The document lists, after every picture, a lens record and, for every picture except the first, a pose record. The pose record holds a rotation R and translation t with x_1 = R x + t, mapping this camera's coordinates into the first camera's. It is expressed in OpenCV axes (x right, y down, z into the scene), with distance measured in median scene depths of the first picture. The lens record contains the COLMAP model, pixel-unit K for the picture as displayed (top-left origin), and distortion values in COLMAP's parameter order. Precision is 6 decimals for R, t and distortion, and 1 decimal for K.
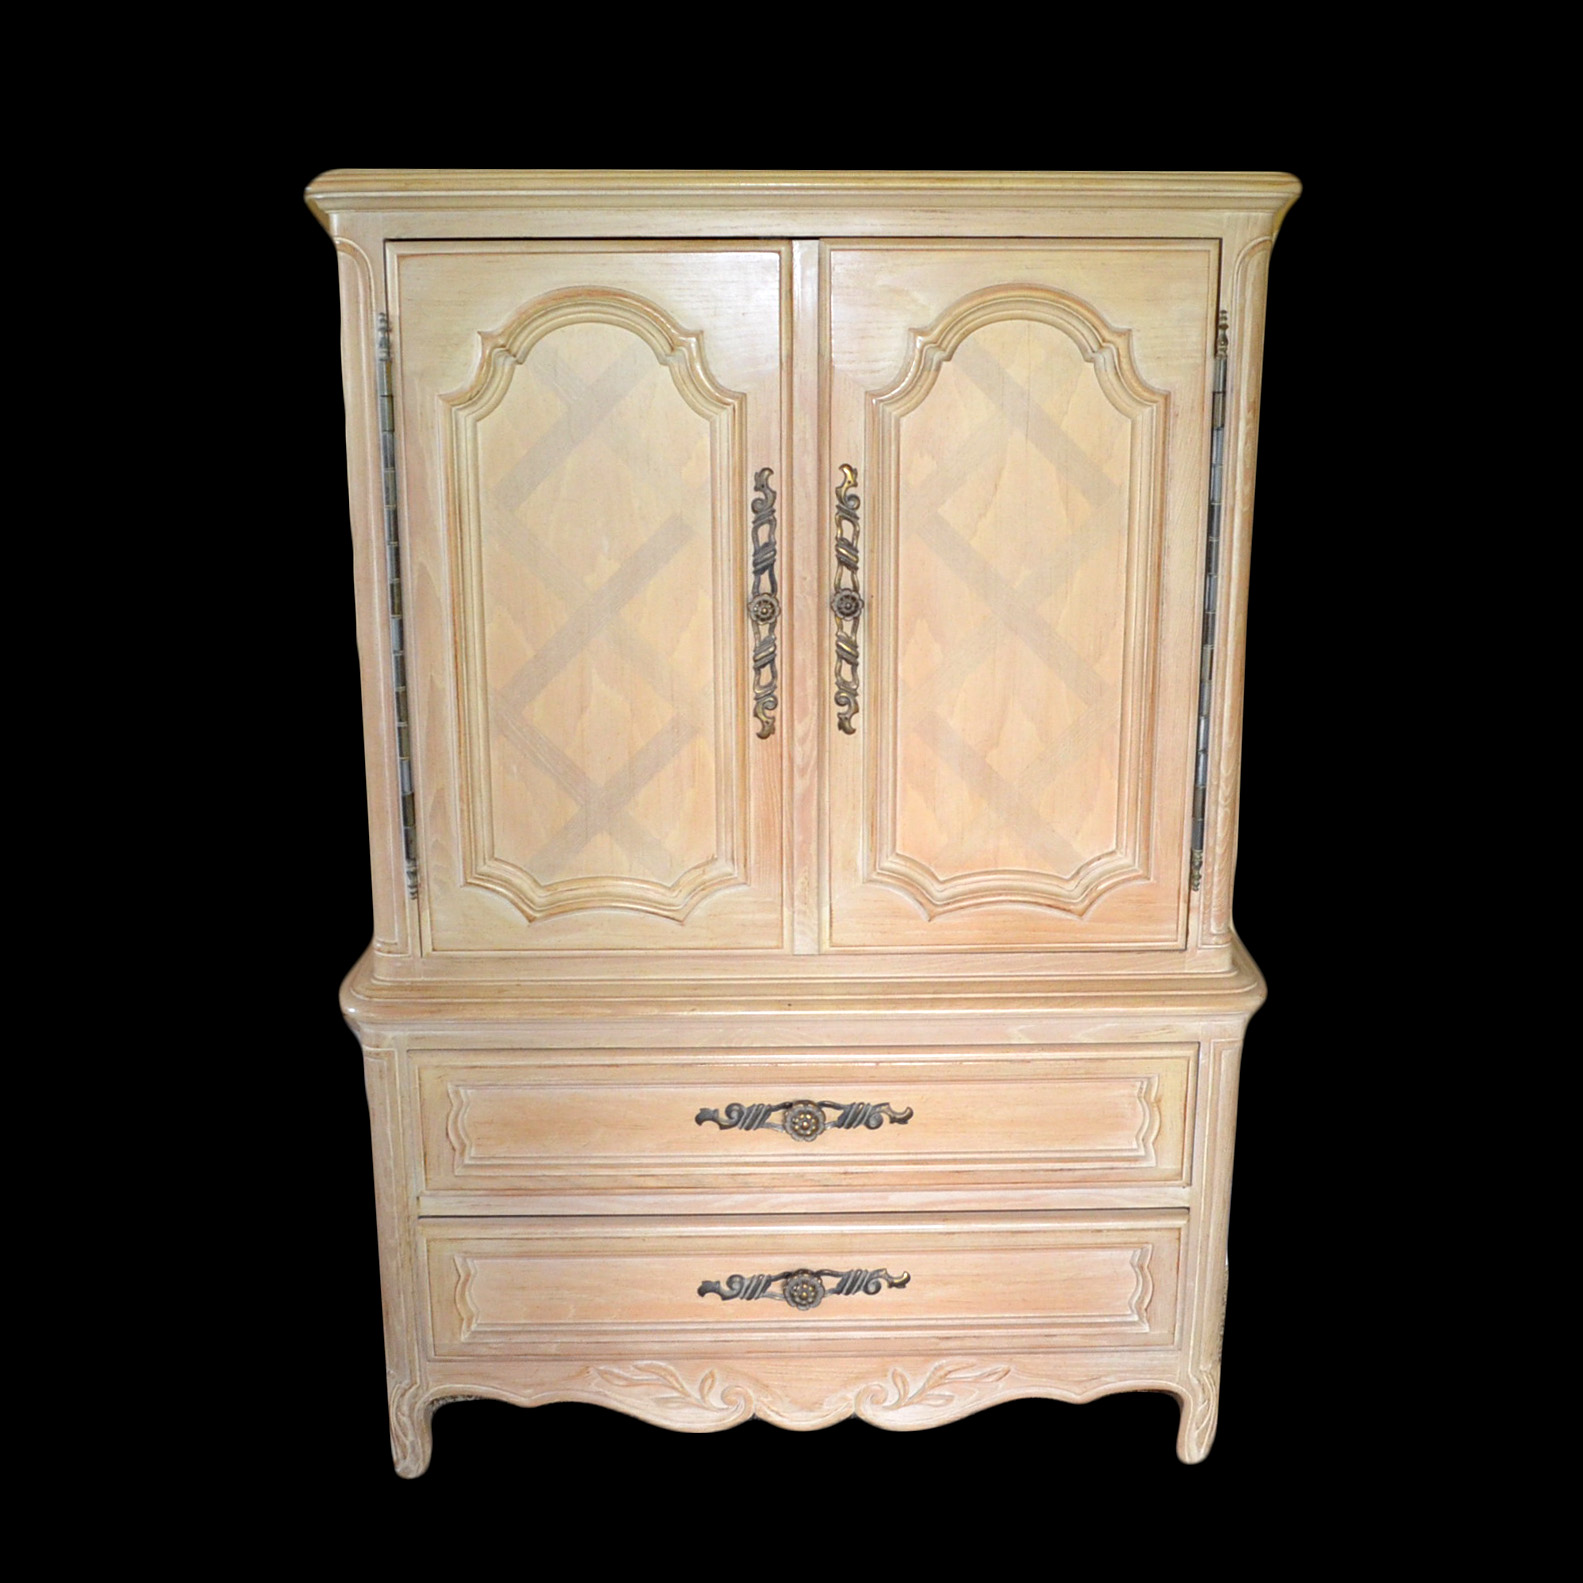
lens RADIAL K [[1914.7, 0, 791.5], [0, 1914.7, 791.5], [0, 0, 1]] dist [-0.063234, 0.010389]
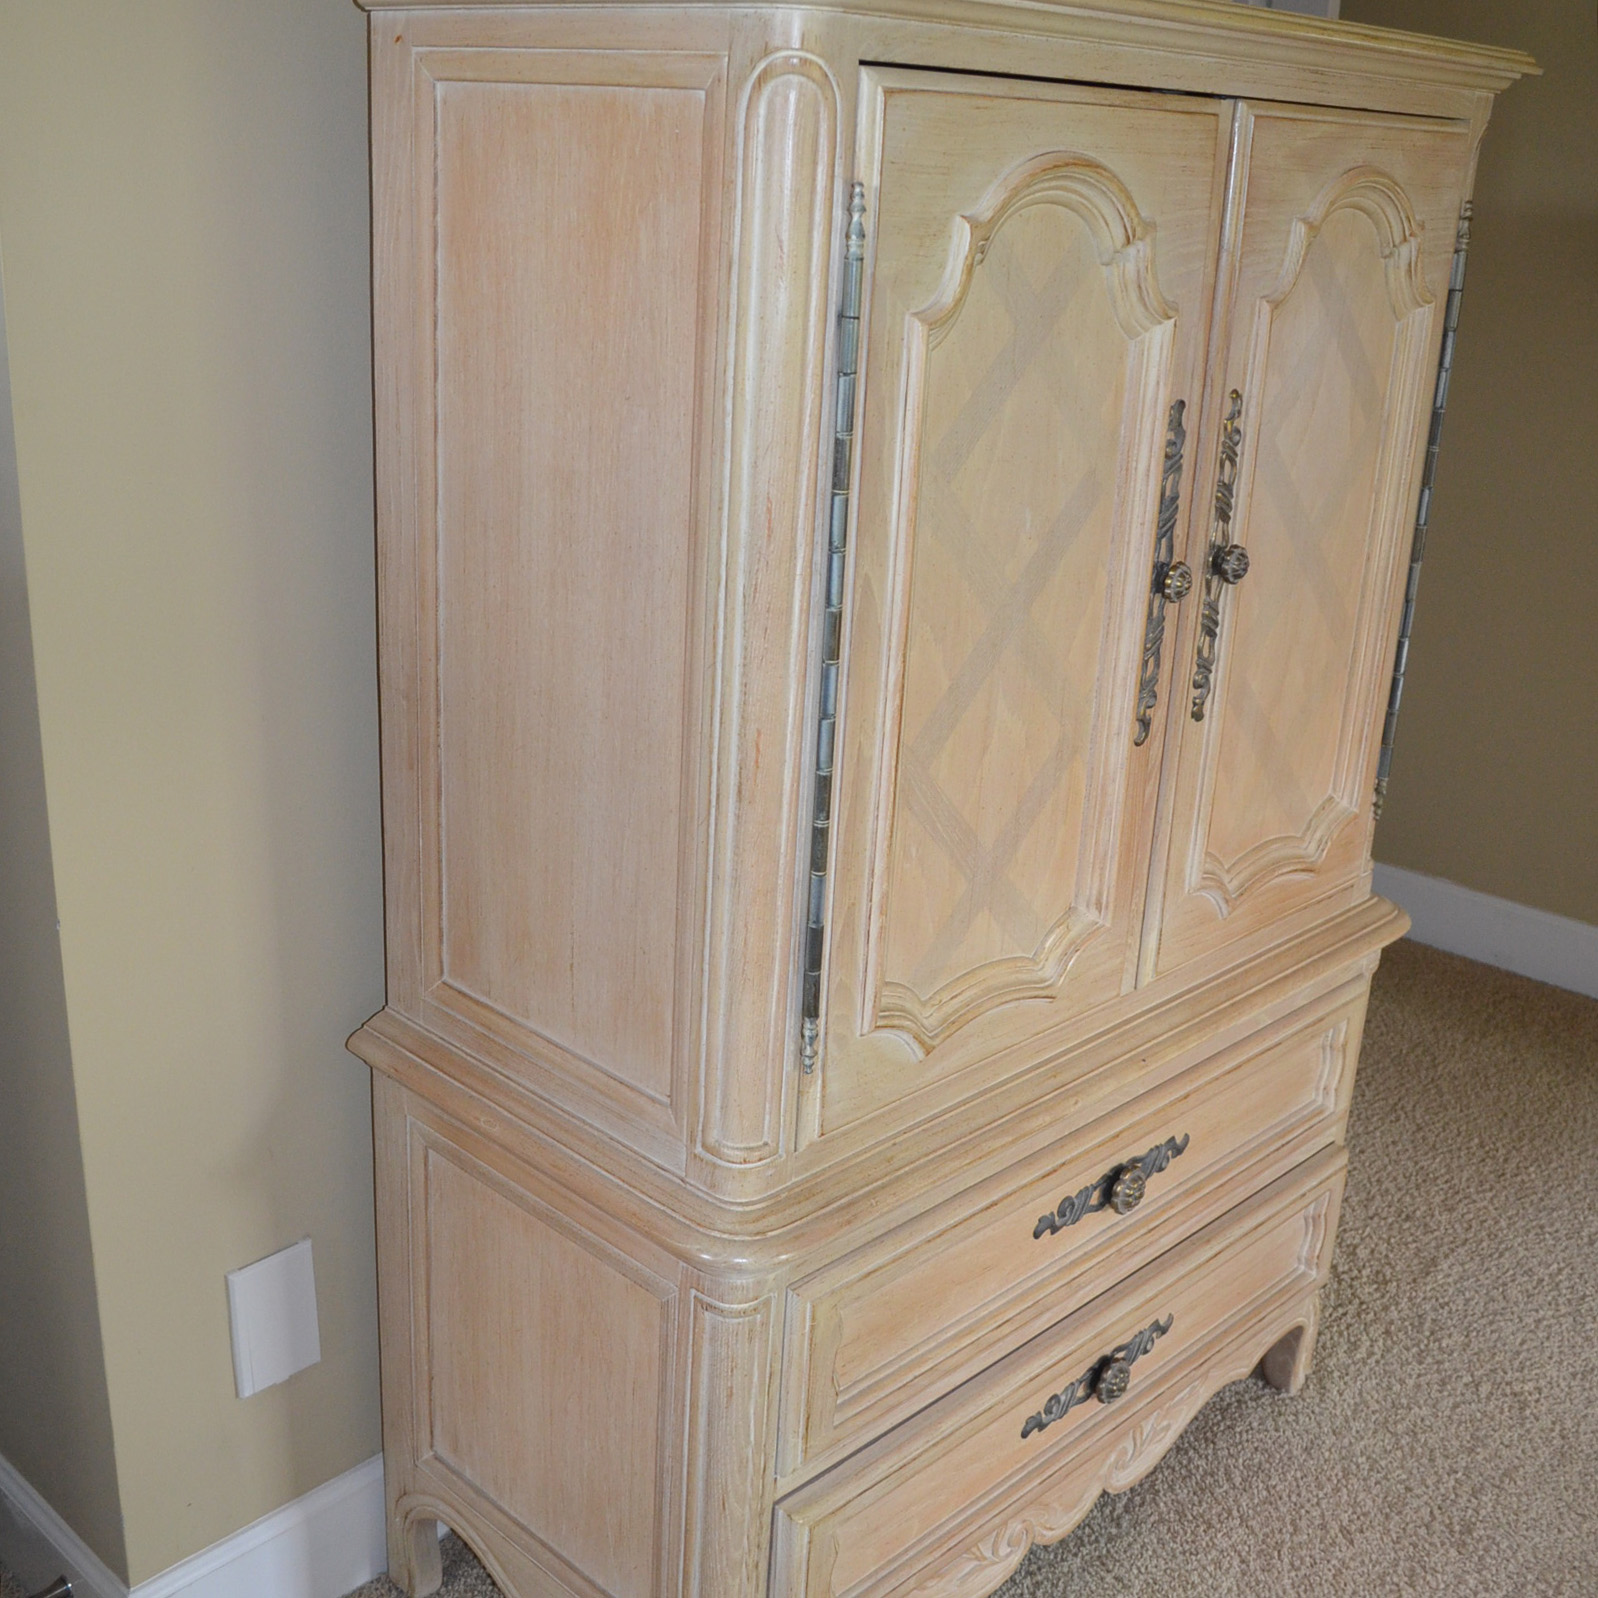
lens RADIAL K [[1932.9, 0, 799.0], [0, 1932.9, 799.0], [0, 0, 1]] dist [-0.063234, 0.010389]
pose [[0.710529, -0.197578, 0.675360, -0.651603], [0.123909, 0.979905, 0.156311, -0.146815], [-0.692672, -0.027380, 0.720733, 0.527961]]
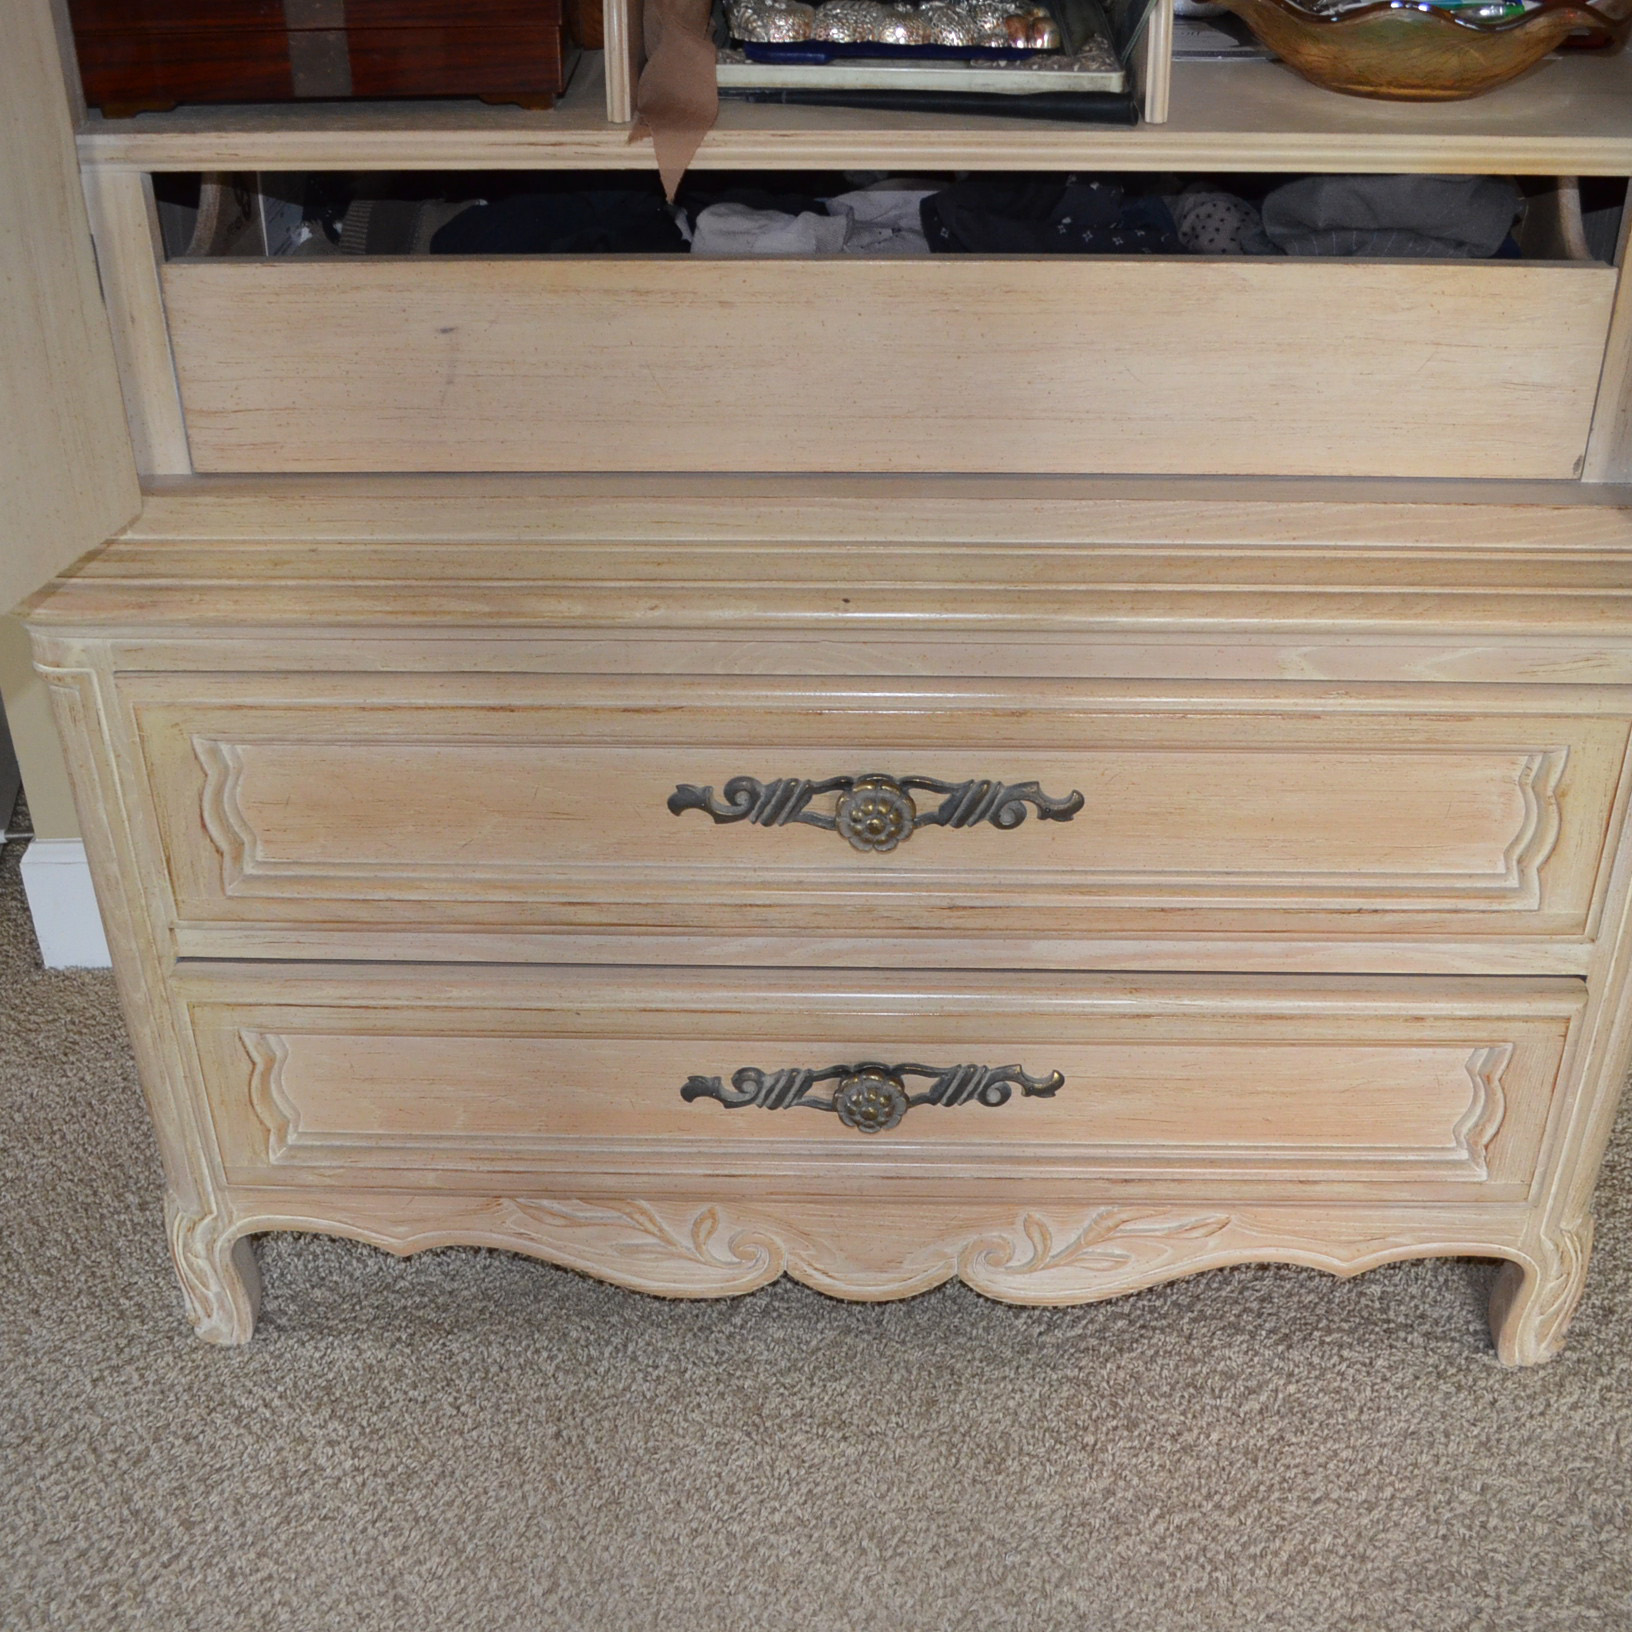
lens RADIAL K [[2031.4, 0, 816.0], [0, 2031.4, 816.0], [0, 0, 1]] dist [-0.076266, 0.015652]
pose [[0.998527, 0.023981, -0.048676, 0.018550], [-0.008822, 0.956850, 0.290450, 0.012192], [0.053541, -0.289593, 0.955651, 0.490557]]
